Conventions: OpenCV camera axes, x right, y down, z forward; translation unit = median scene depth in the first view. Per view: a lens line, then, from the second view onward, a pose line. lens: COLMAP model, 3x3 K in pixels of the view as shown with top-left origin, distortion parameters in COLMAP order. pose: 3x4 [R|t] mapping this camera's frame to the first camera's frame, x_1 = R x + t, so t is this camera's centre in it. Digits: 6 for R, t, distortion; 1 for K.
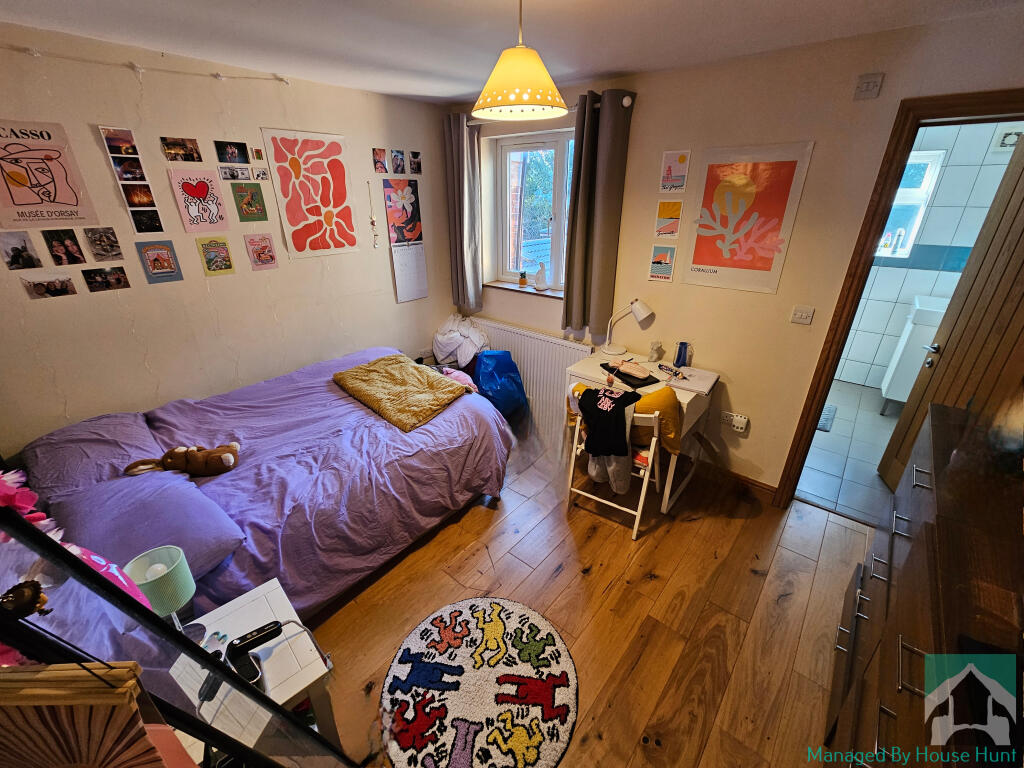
lens RADIAL K [[419.6, 0, 513.7], [0, 419.6, 383.5], [0, 0, 1]] dist [-0.000405, -0.000197]
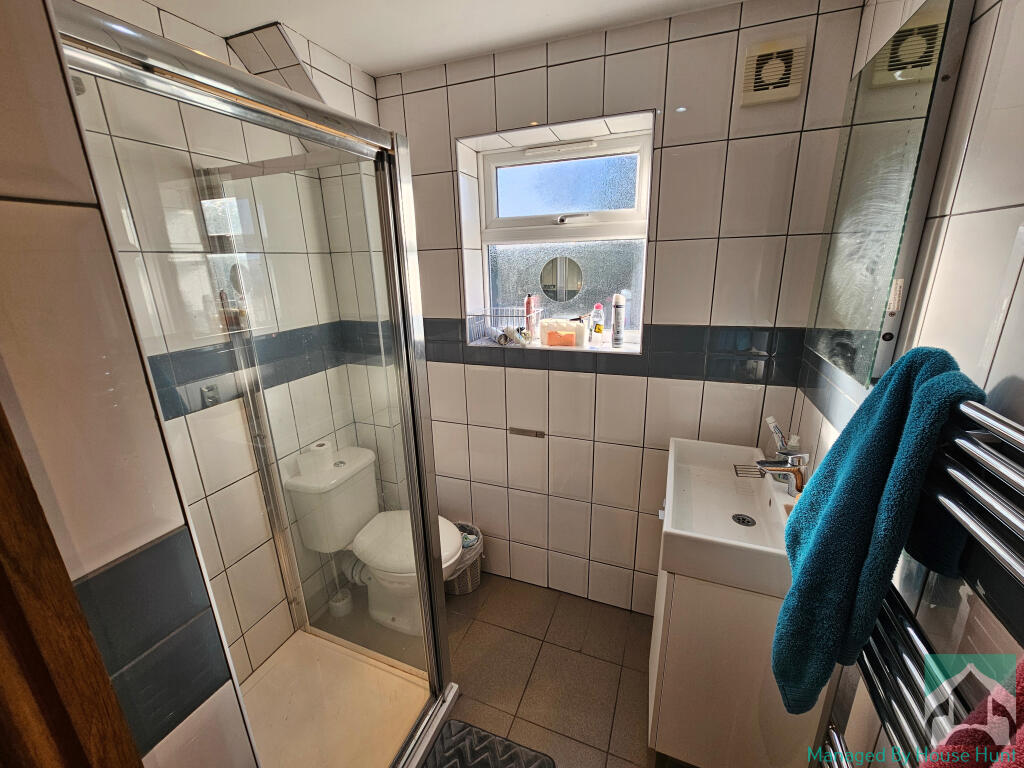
lens RADIAL K [[419.6, 0, 510.6], [0, 419.6, 383.1], [0, 0, 1]] dist [-0.000405, -0.000197]
pose [[0.948906, -0.107860, 0.296553, 0.675901], [0.147883, 0.982183, -0.115963, -0.238476], [-0.278762, 0.153893, 0.947950, 0.622795]]
